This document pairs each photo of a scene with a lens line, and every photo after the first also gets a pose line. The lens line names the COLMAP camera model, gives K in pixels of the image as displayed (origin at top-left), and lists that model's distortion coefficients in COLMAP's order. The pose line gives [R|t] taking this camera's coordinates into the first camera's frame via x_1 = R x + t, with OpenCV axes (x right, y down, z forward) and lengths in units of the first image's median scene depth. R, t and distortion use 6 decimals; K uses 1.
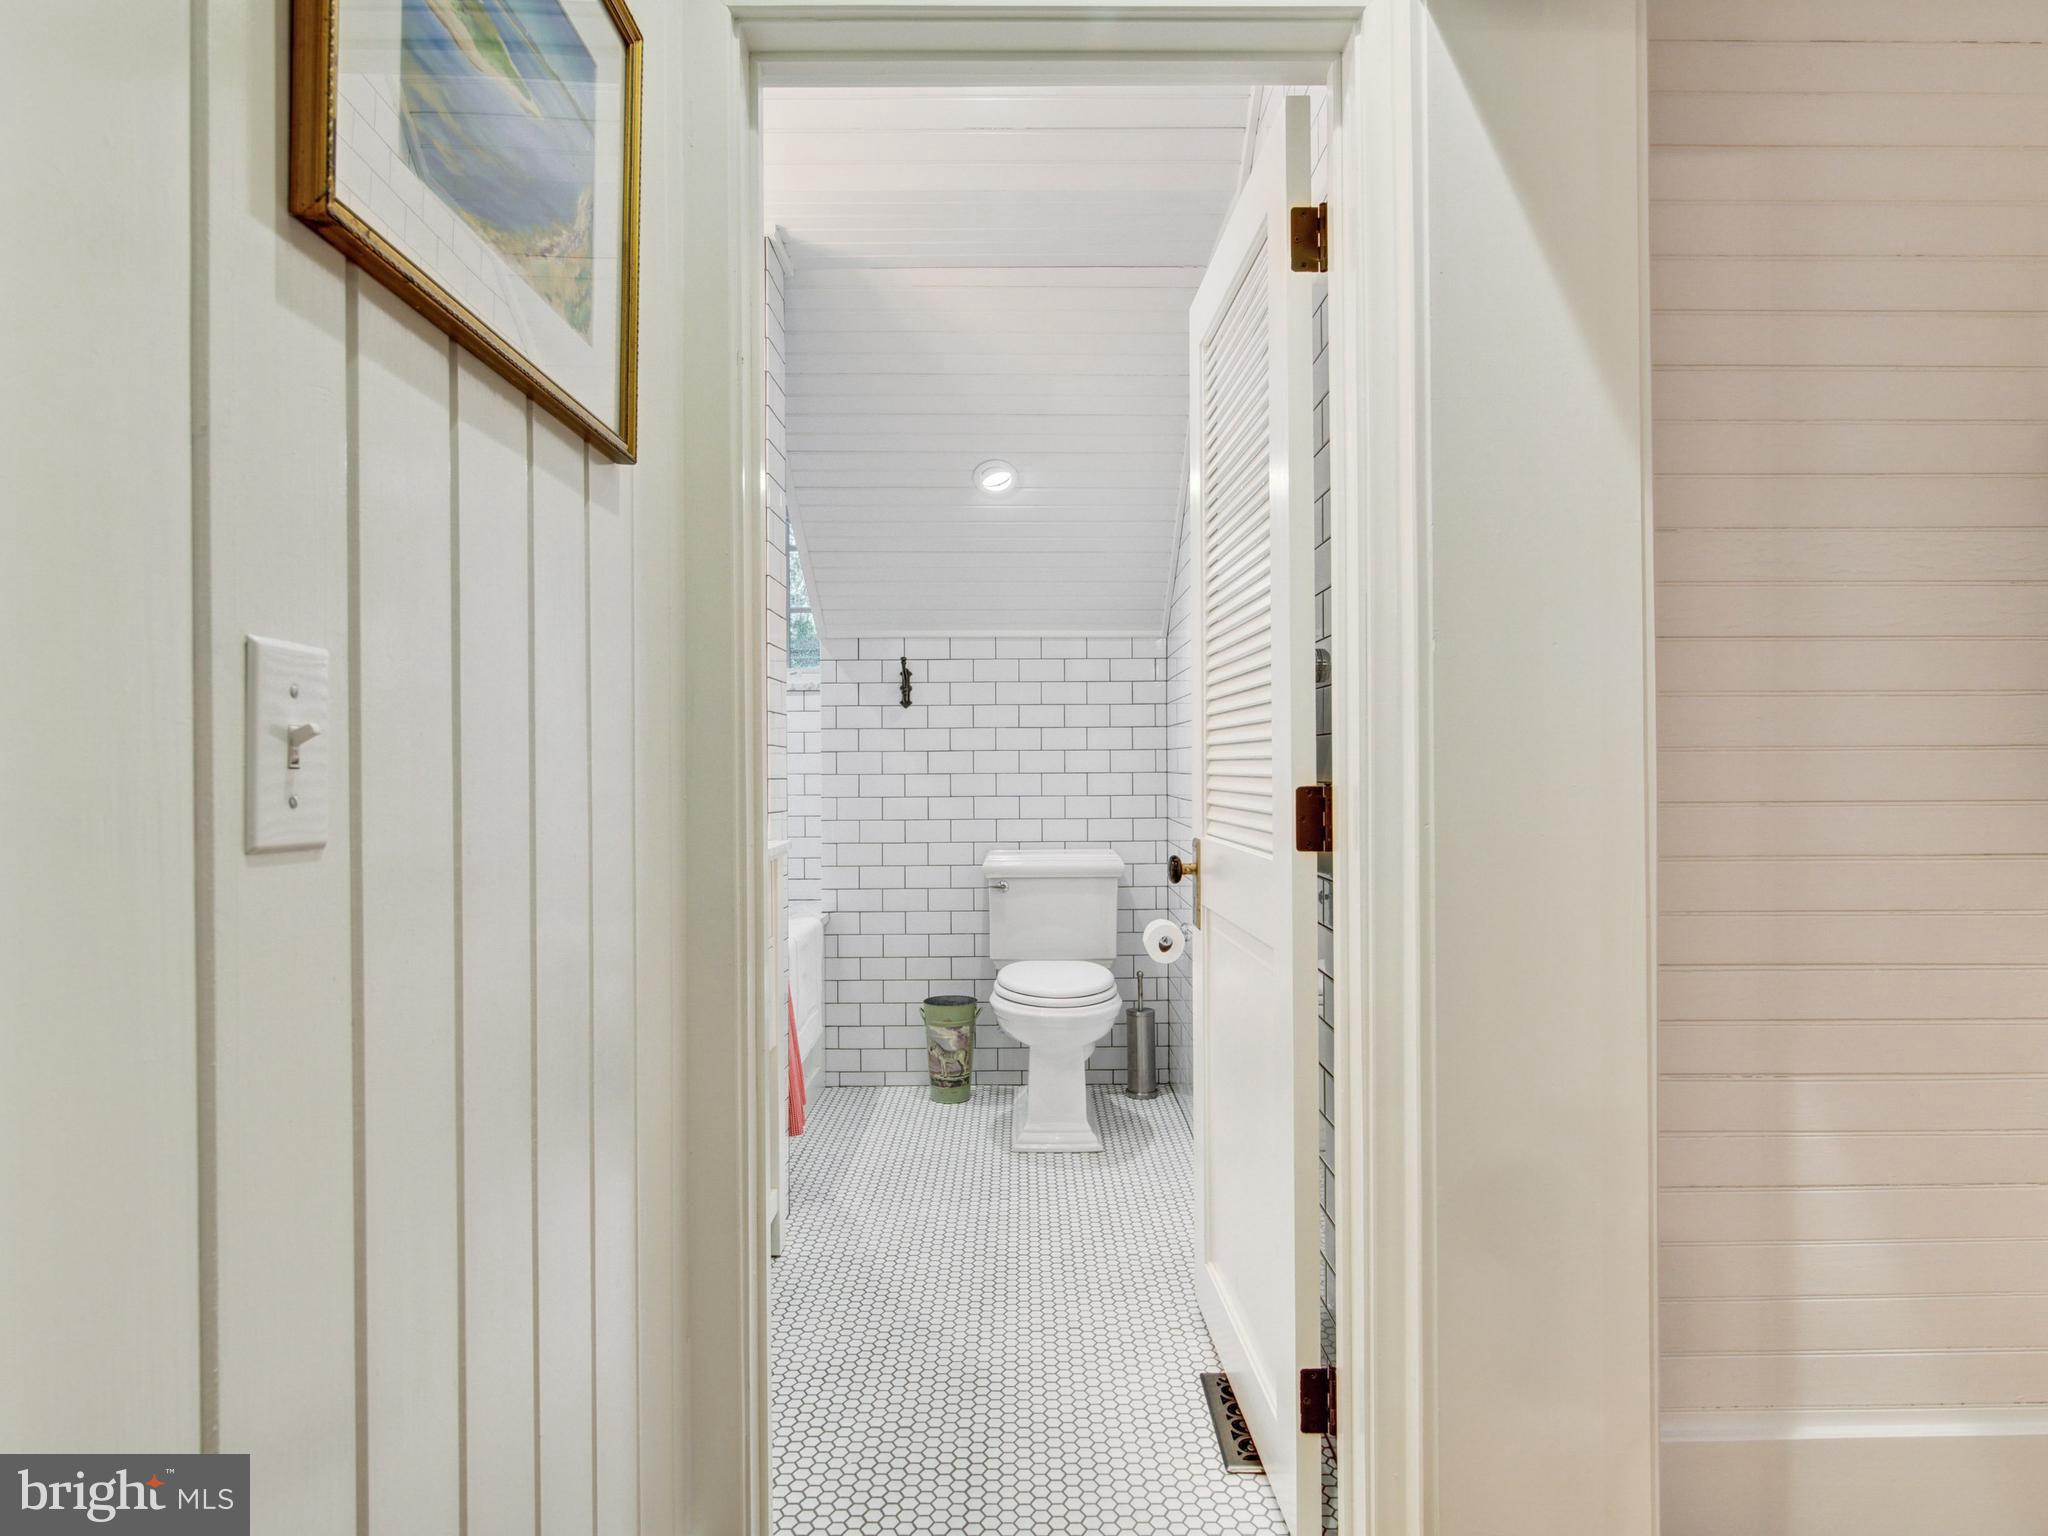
lens RADIAL K [[1101.2, 0, 1024.6], [0, 1101.2, 764.4], [0, 0, 1]] dist [0.000497, 0.000022]
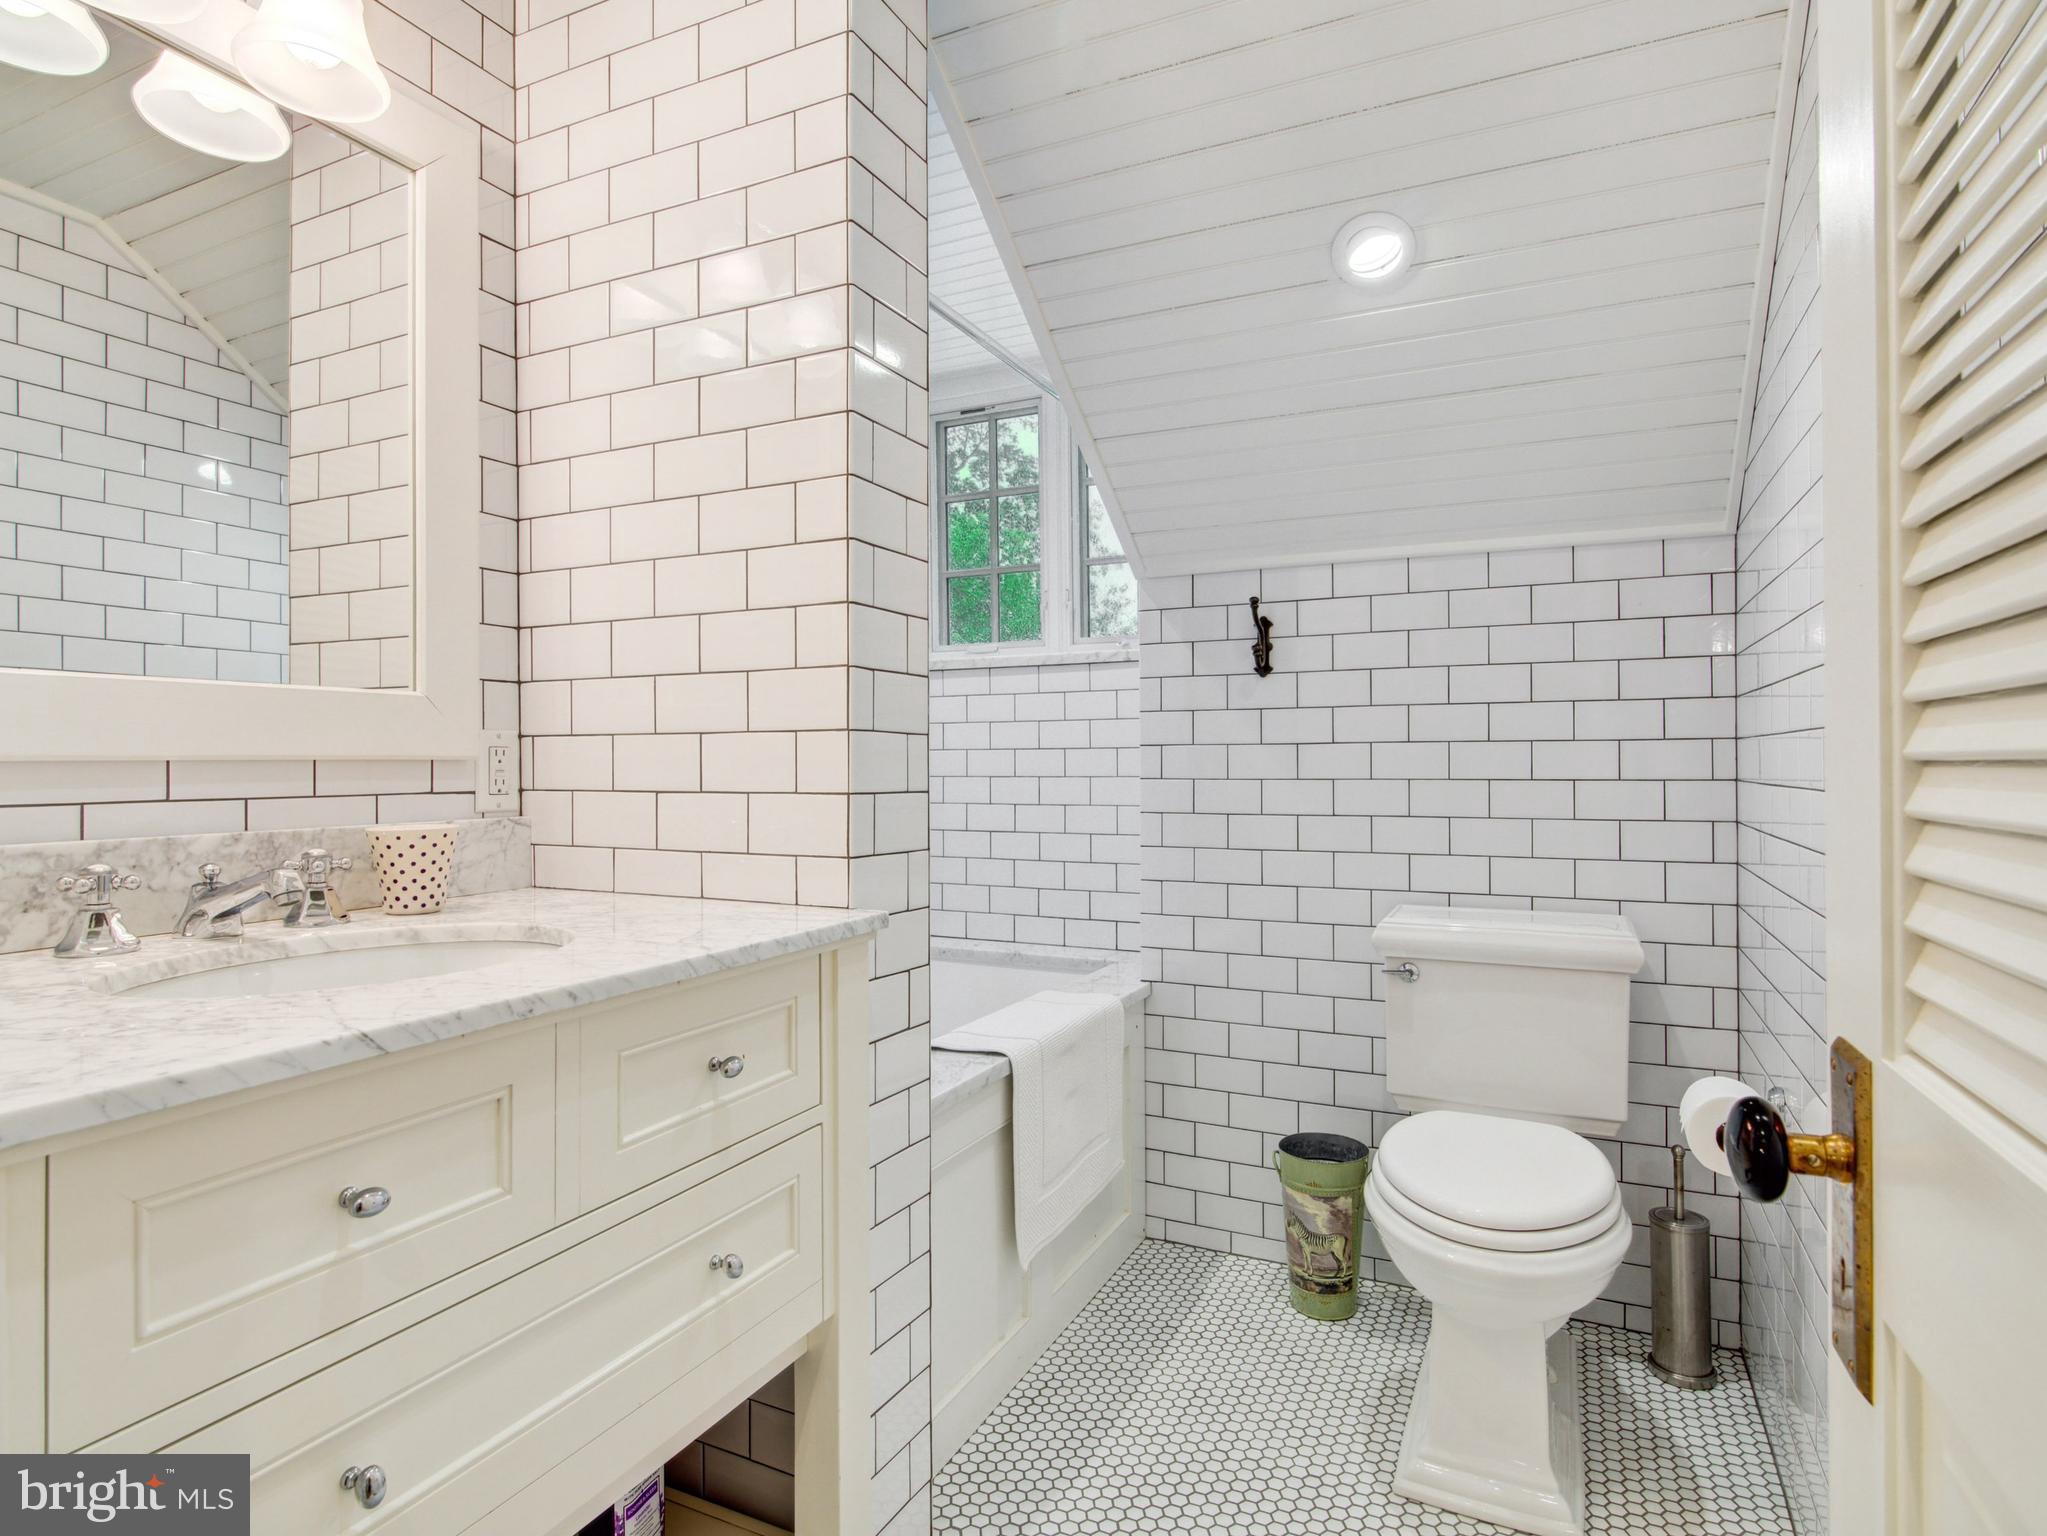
lens RADIAL K [[1118.6, 0, 1021.6], [0, 1118.6, 759.4], [0, 0, 1]] dist [-0.003047, 0.001552]
pose [[0.903950, 0.001061, -0.427636, 0.045912], [0.000423, 0.999994, 0.003375, -0.005296], [0.427637, -0.003232, 0.903945, 0.349480]]
